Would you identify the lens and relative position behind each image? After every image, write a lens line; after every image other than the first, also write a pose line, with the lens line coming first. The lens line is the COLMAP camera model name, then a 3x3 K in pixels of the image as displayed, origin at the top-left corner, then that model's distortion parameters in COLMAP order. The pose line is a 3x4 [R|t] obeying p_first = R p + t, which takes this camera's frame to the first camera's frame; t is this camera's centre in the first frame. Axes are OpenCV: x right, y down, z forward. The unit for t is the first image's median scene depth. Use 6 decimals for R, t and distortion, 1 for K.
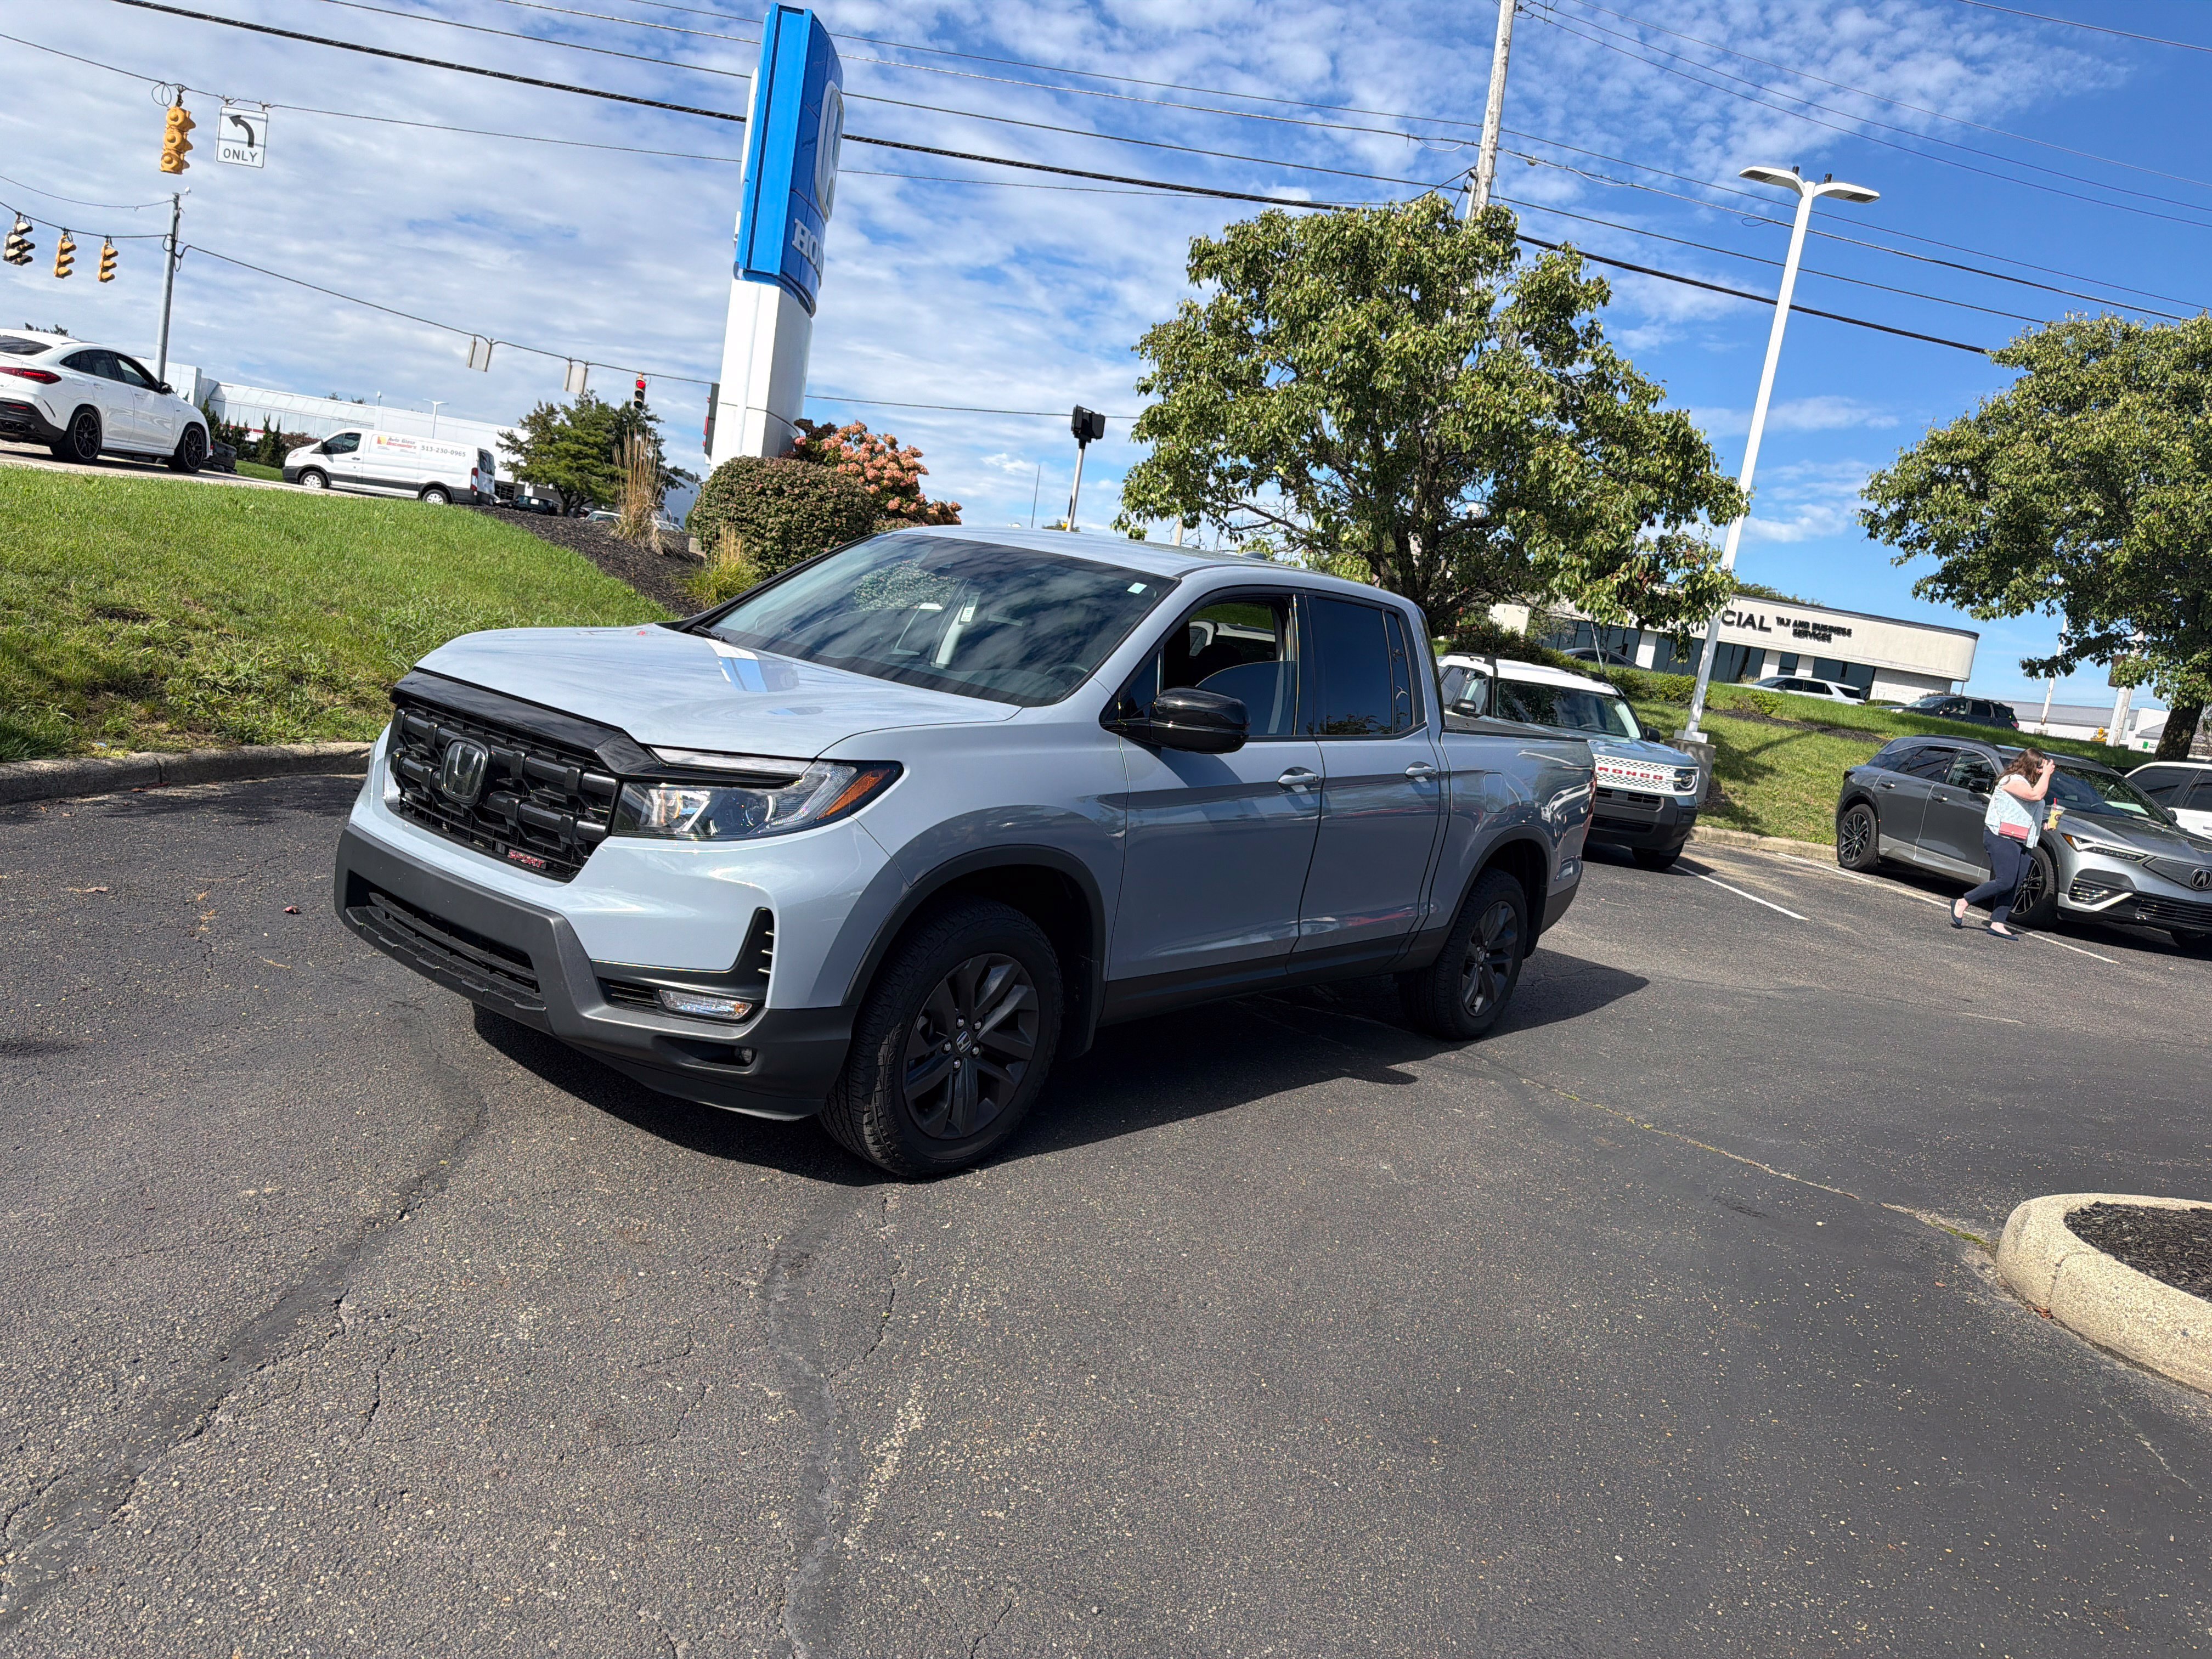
lens RADIAL K [[1563.4, 0, 1115.4], [0, 1563.4, 810.4], [0, 0, 1]] dist [0.052912, -0.061816]
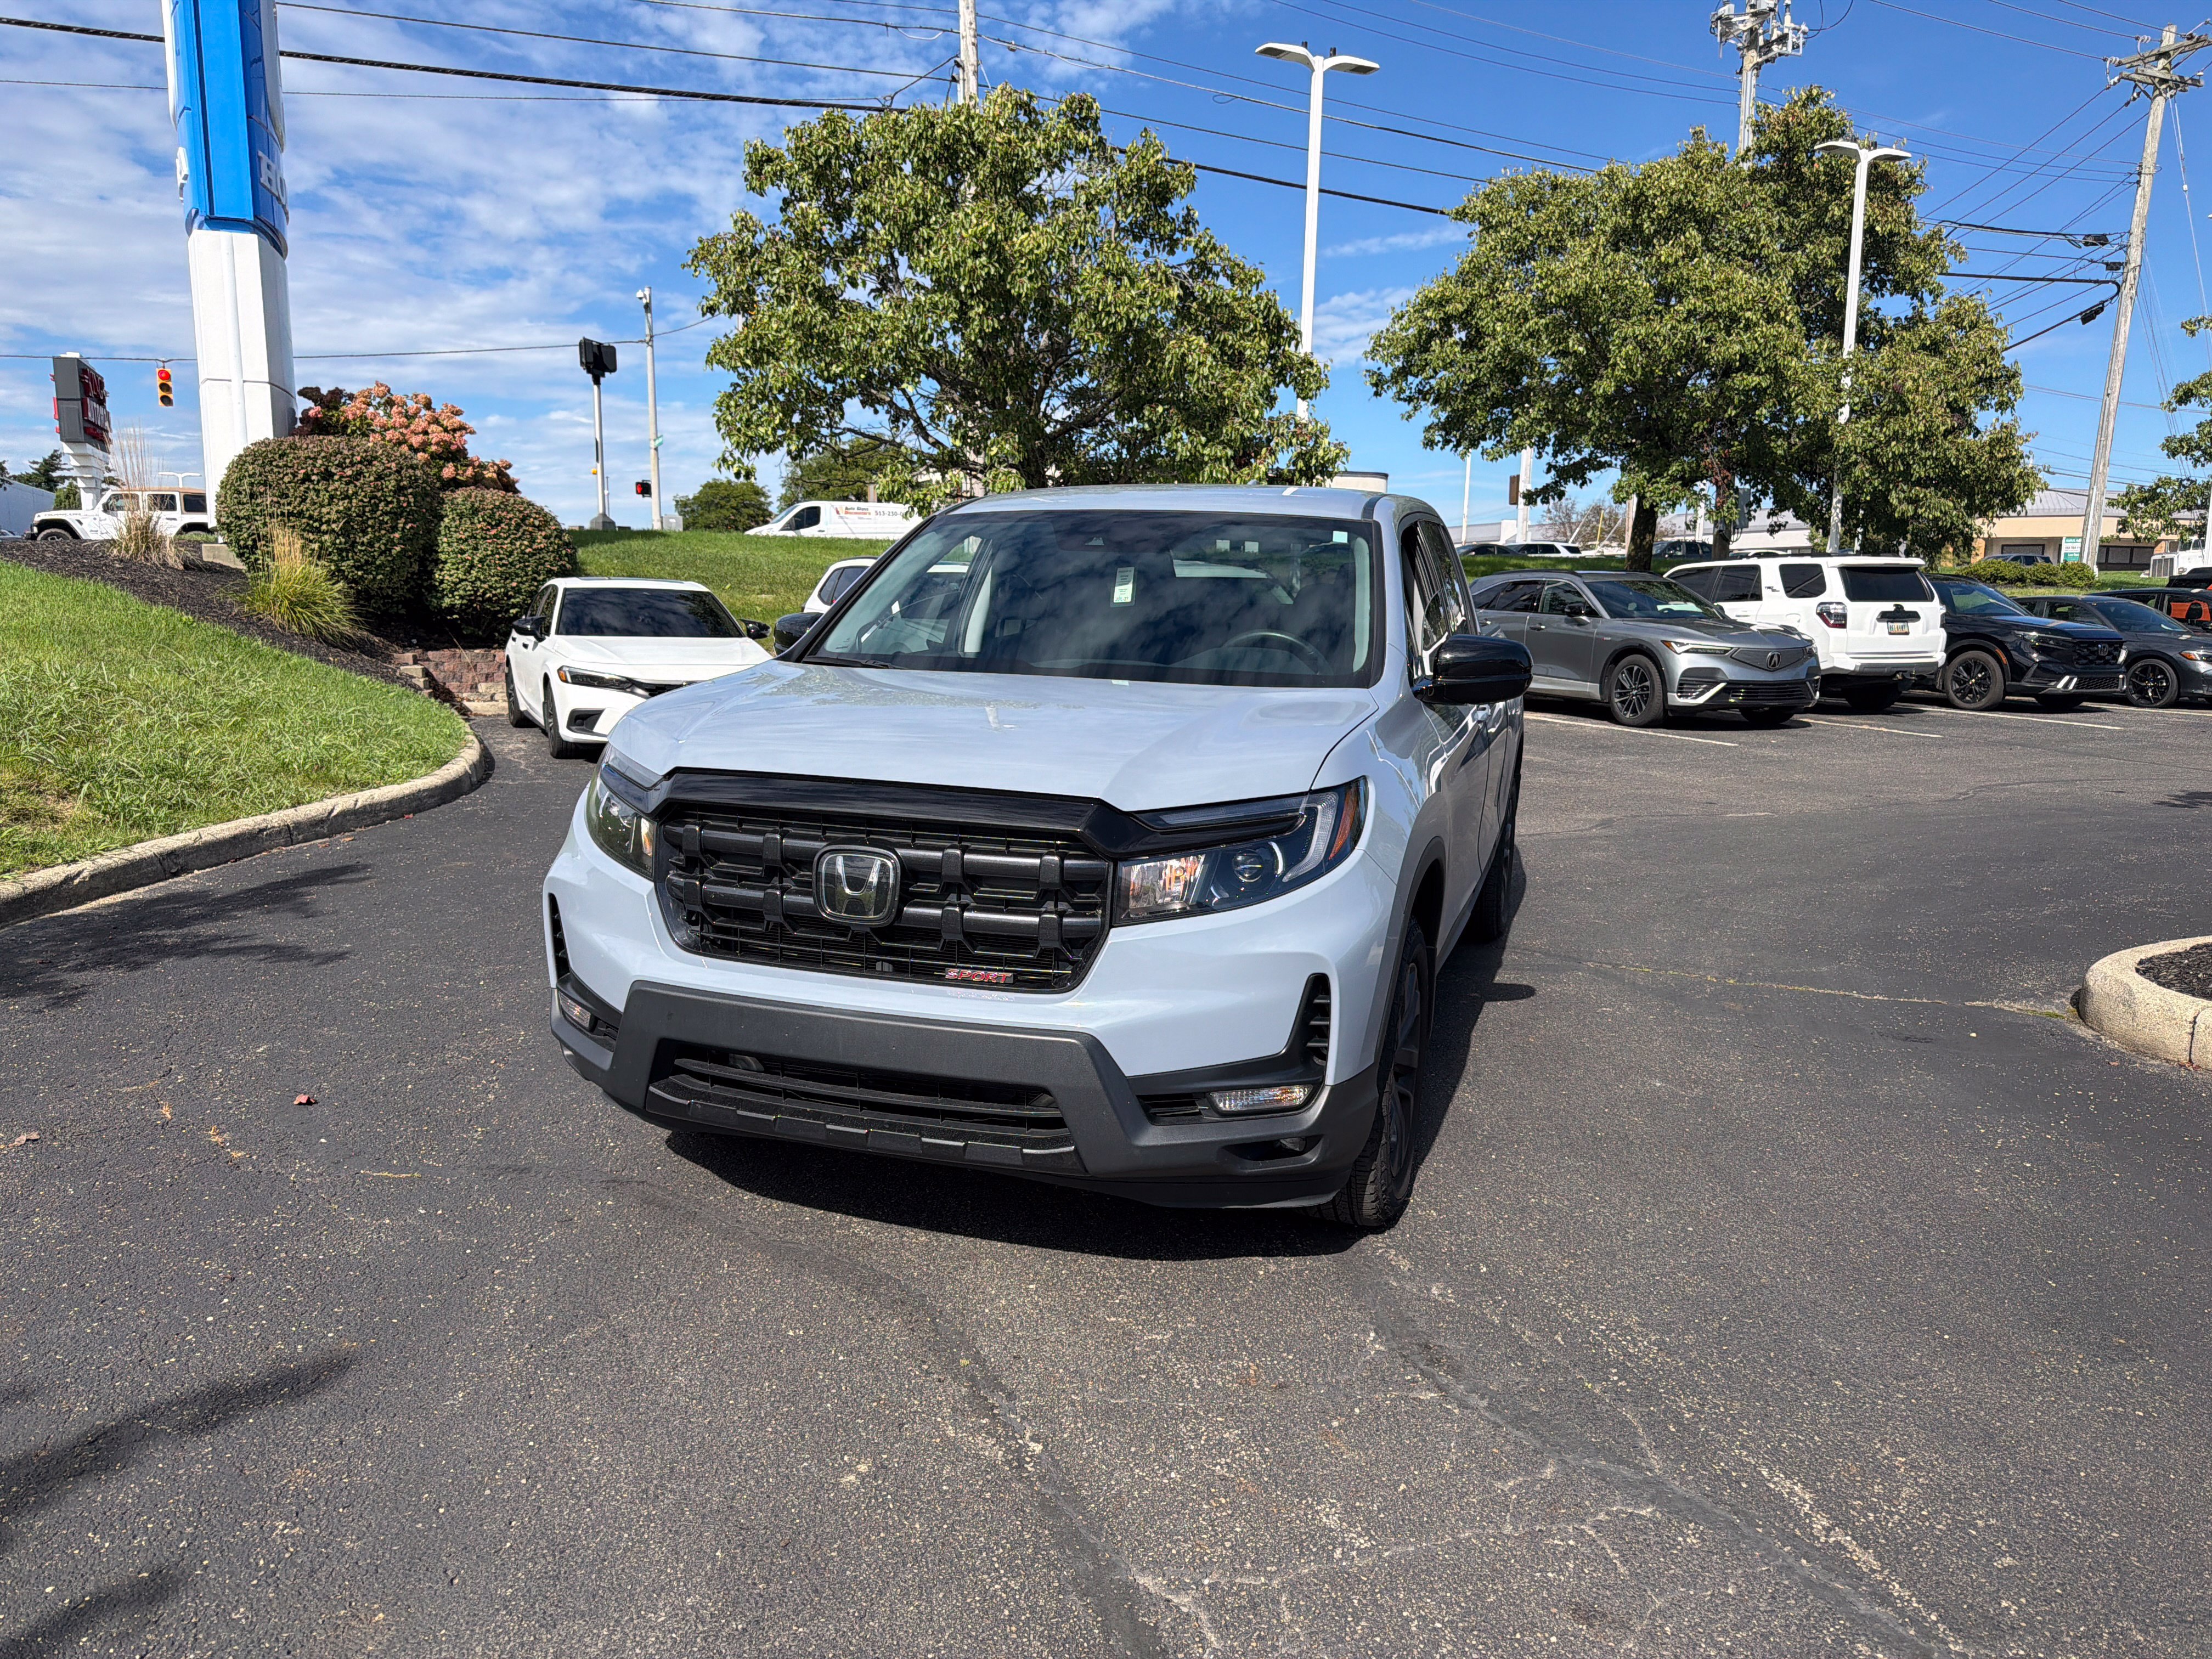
lens RADIAL K [[1566.9, 0, 1095.1], [0, 1566.9, 822.0], [0, 0, 1]] dist [0.046339, -0.064870]
pose [[0.932774, -0.191633, 0.305302, -0.125634], [0.172060, 0.980962, 0.090049, -0.024991], [-0.316746, -0.031465, 0.947988, 0.049636]]
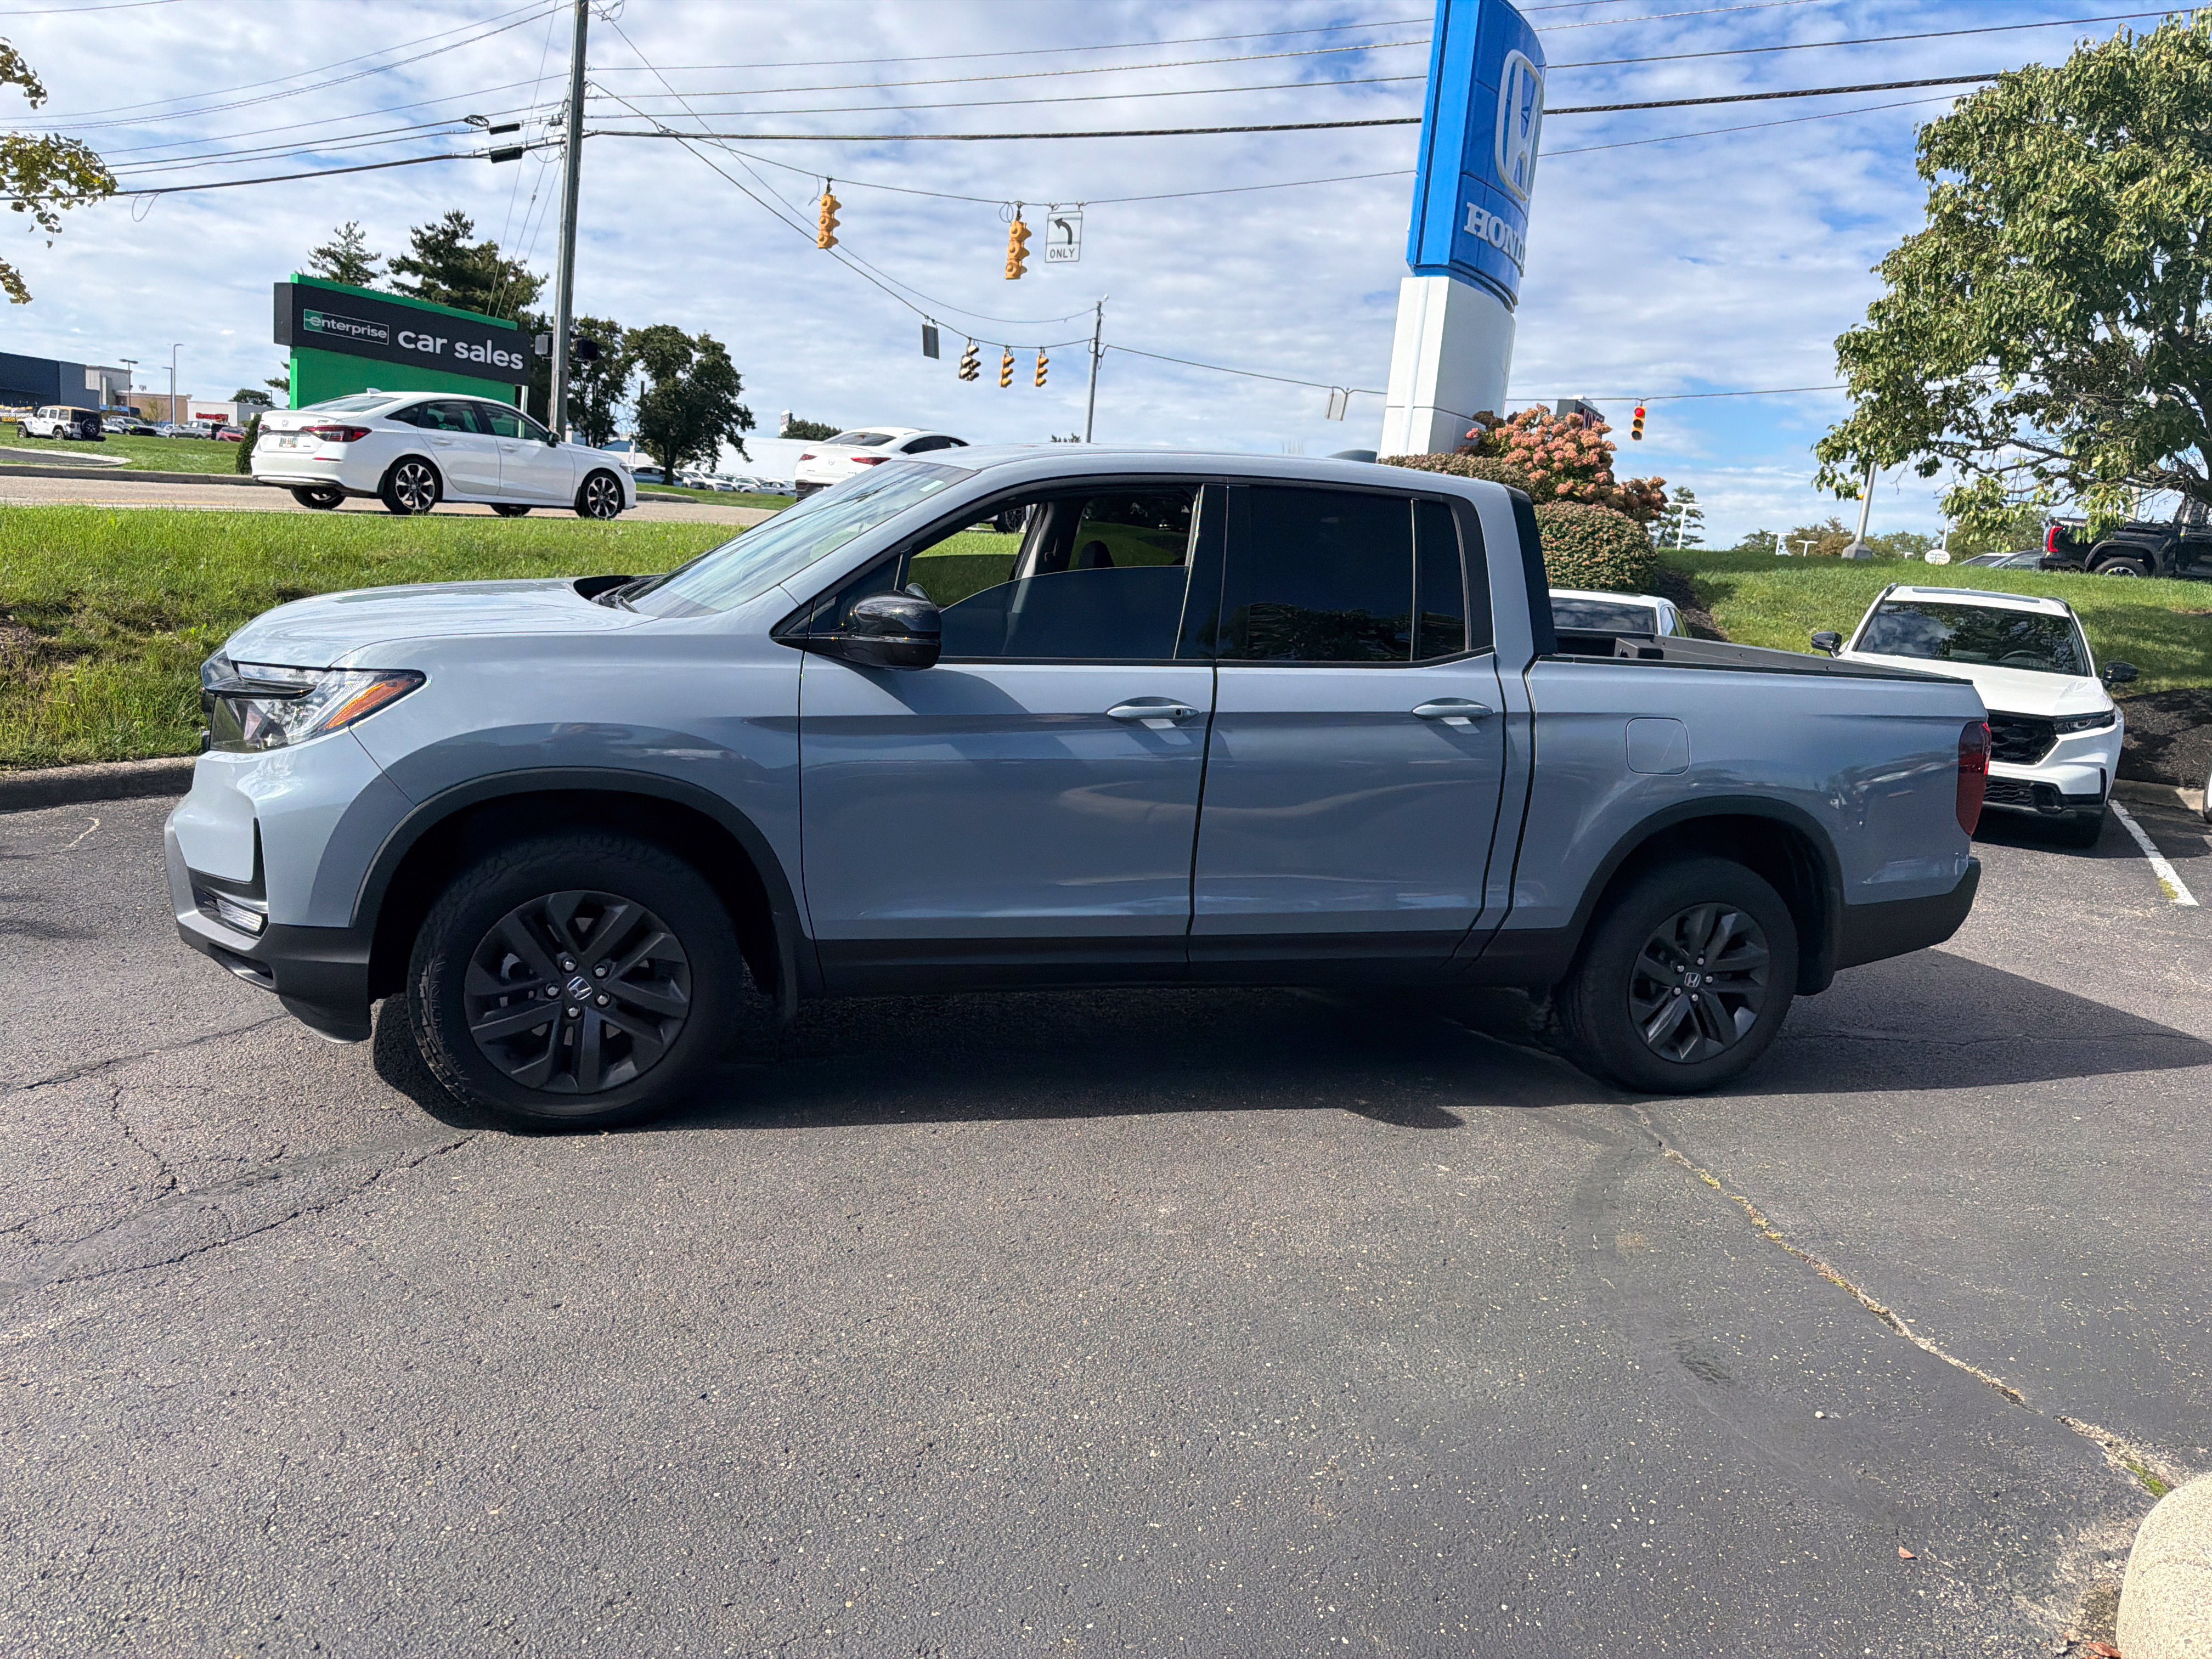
lens RADIAL K [[1575.6, 0, 1110.8], [0, 1575.6, 810.1], [0, 0, 1]] dist [0.036253, -0.045160]
pose [[0.833860, 0.008327, -0.551912, 0.165678], [-0.020517, 0.999663, -0.015916, 0.013177], [0.551594, 0.024595, 0.833750, 0.099844]]
